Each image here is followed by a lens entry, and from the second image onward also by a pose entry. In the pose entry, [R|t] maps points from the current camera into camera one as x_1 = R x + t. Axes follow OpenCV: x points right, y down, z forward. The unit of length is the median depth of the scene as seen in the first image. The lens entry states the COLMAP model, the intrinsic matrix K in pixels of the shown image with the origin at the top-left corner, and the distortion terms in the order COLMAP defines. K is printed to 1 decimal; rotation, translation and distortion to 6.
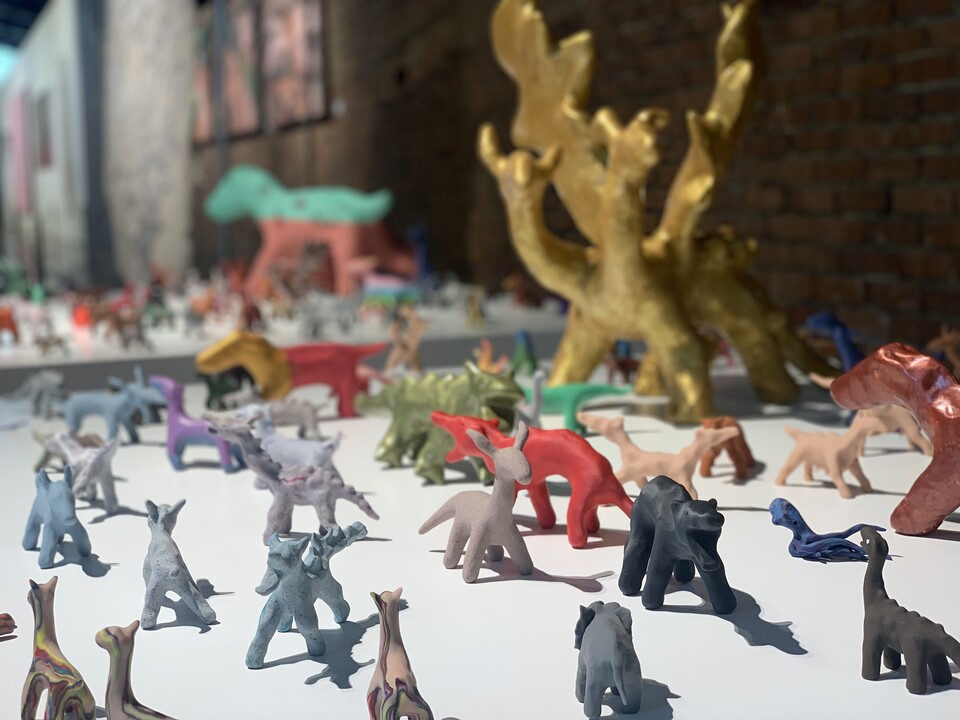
lens RADIAL K [[1467.1, 0, 479.8], [0, 1467.1, 359.8], [0, 0, 1]] dist [-0.020657, 0.000000]
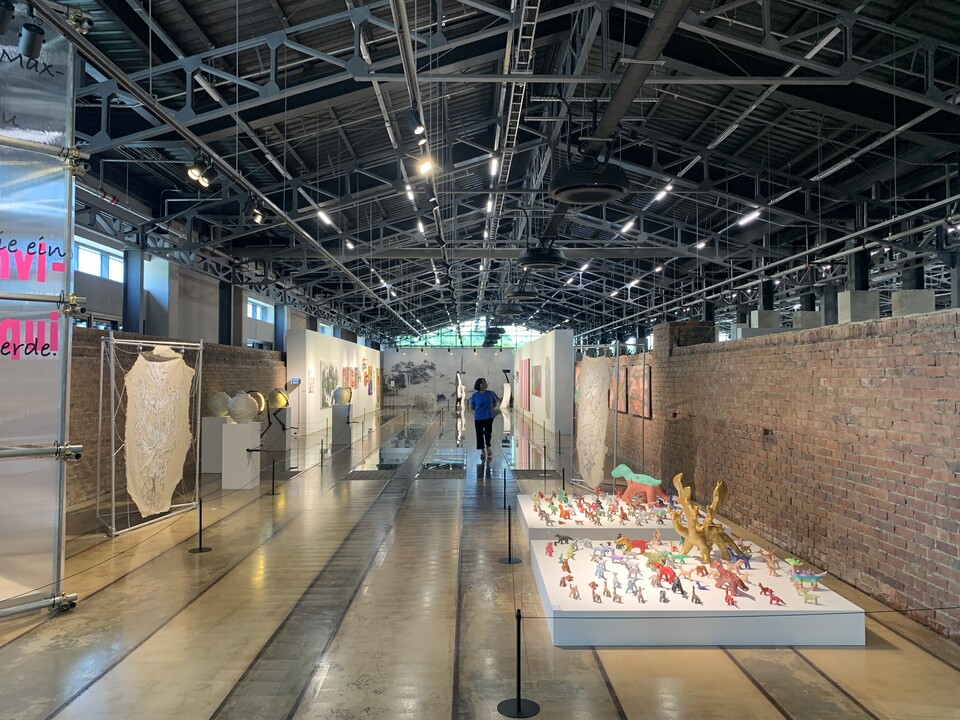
lens RADIAL K [[734.5, 0, 481.4], [0, 734.5, 363.0], [0, 0, 1]] dist [0.005435, -0.004501]
pose [[0.942688, 0.021597, -0.332976, 0.268851], [-0.065845, 0.990321, -0.122180, -0.325889], [0.327114, 0.137102, 0.934986, -2.074872]]
